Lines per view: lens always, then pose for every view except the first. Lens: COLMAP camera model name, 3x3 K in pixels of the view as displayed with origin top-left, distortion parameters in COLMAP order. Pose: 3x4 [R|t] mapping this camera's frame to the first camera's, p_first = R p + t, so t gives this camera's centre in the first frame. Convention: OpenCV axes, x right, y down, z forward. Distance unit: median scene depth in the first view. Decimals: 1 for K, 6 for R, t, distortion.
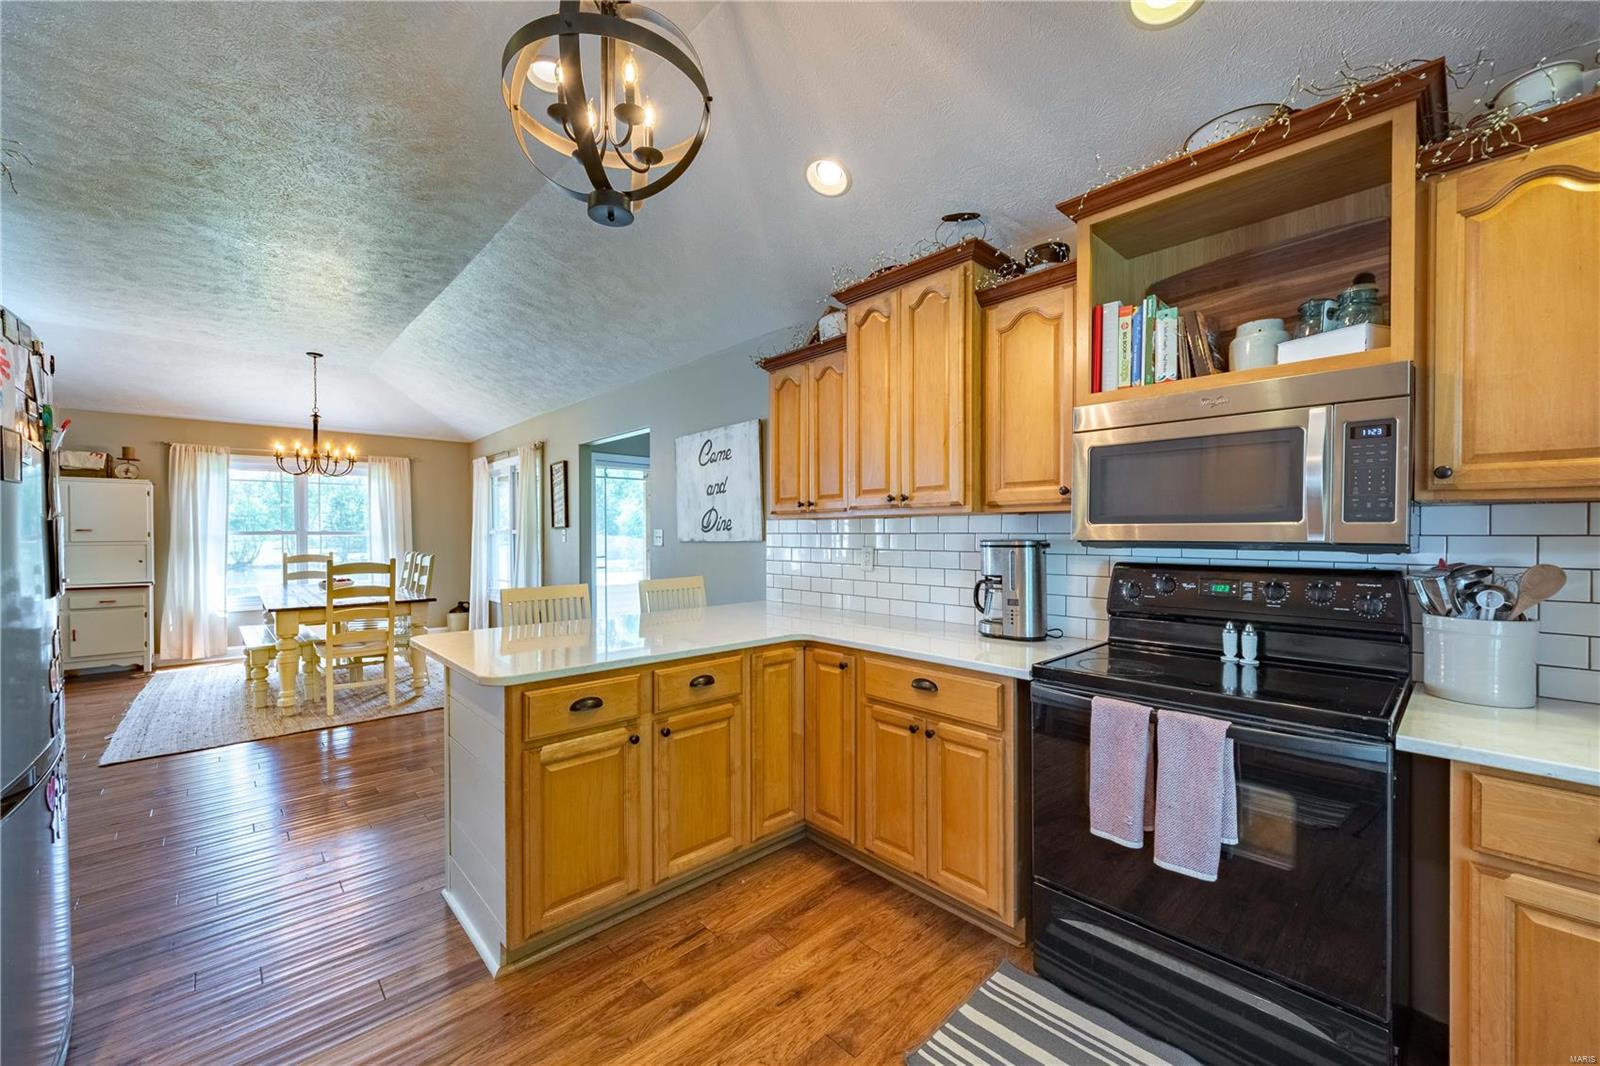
lens RADIAL K [[644.8, 0, 786.9], [0, 644.8, 527.1], [0, 0, 1]] dist [-0.000893, -0.000504]
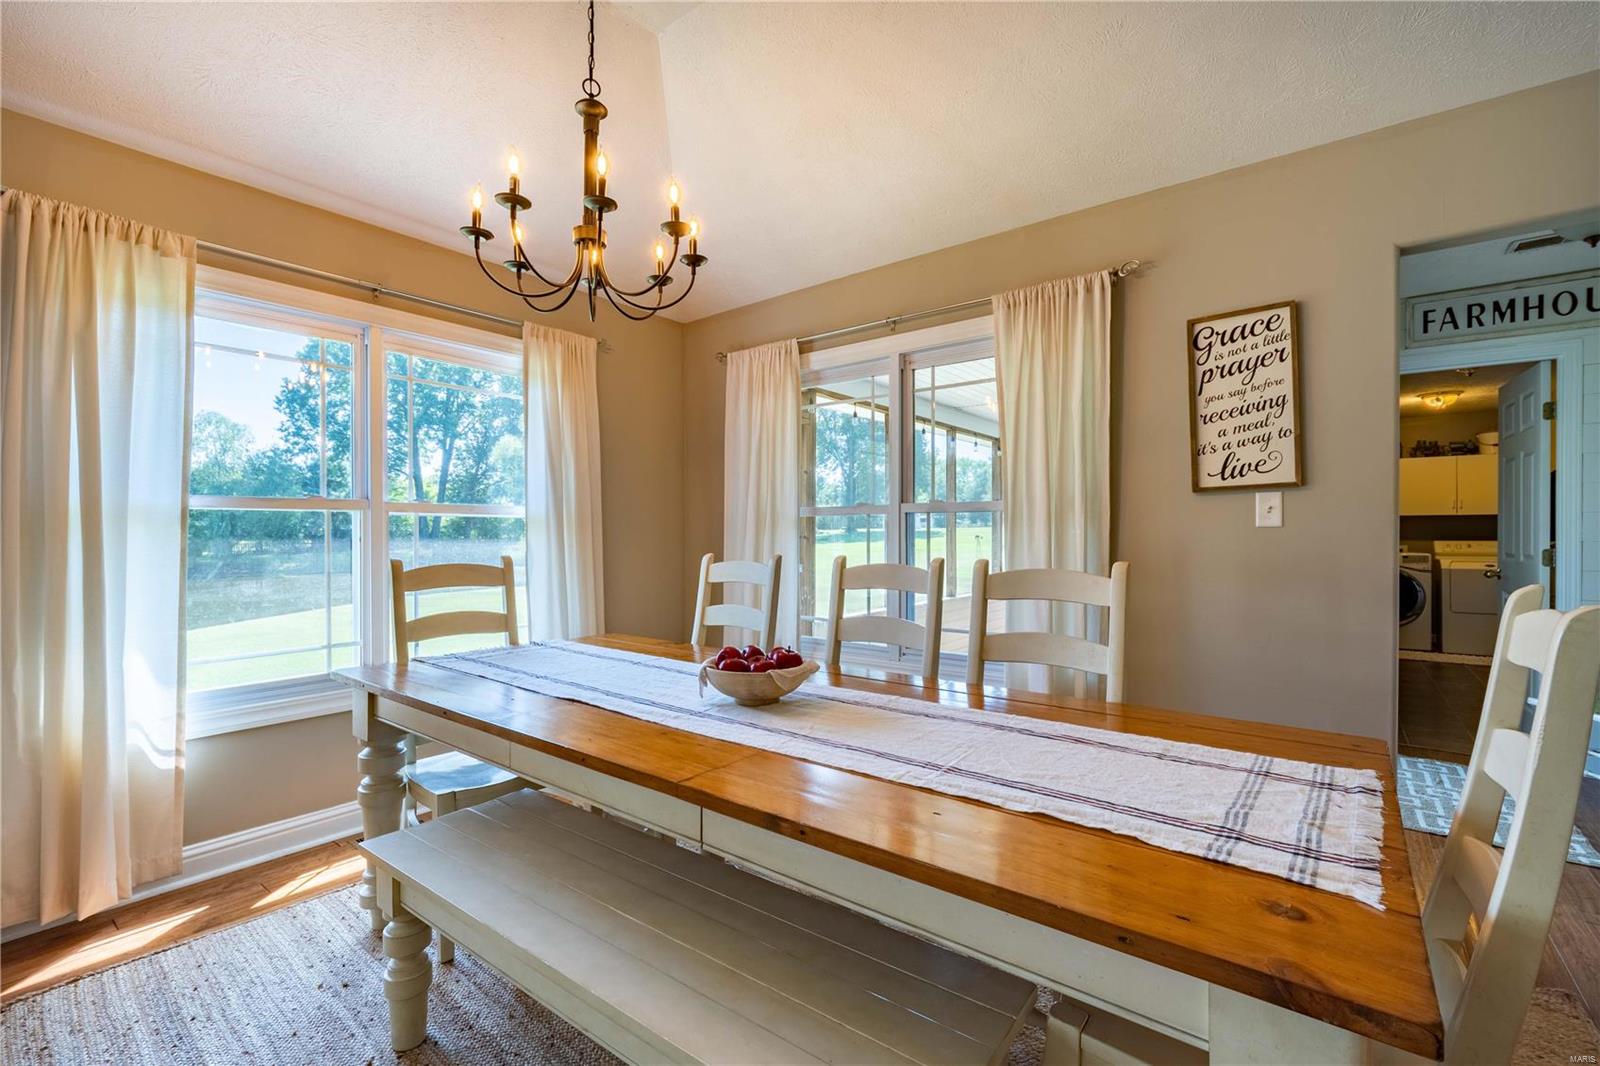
lens RADIAL K [[694.8, 0, 786.4], [0, 694.8, 534.5], [0, 0, 1]] dist [-0.003534, 0.001664]
pose [[0.986215, 0.003927, 0.165422, -0.635550], [-0.005561, 0.999940, 0.009420, 0.017022], [-0.165376, -0.010210, 0.986178, 0.614011]]
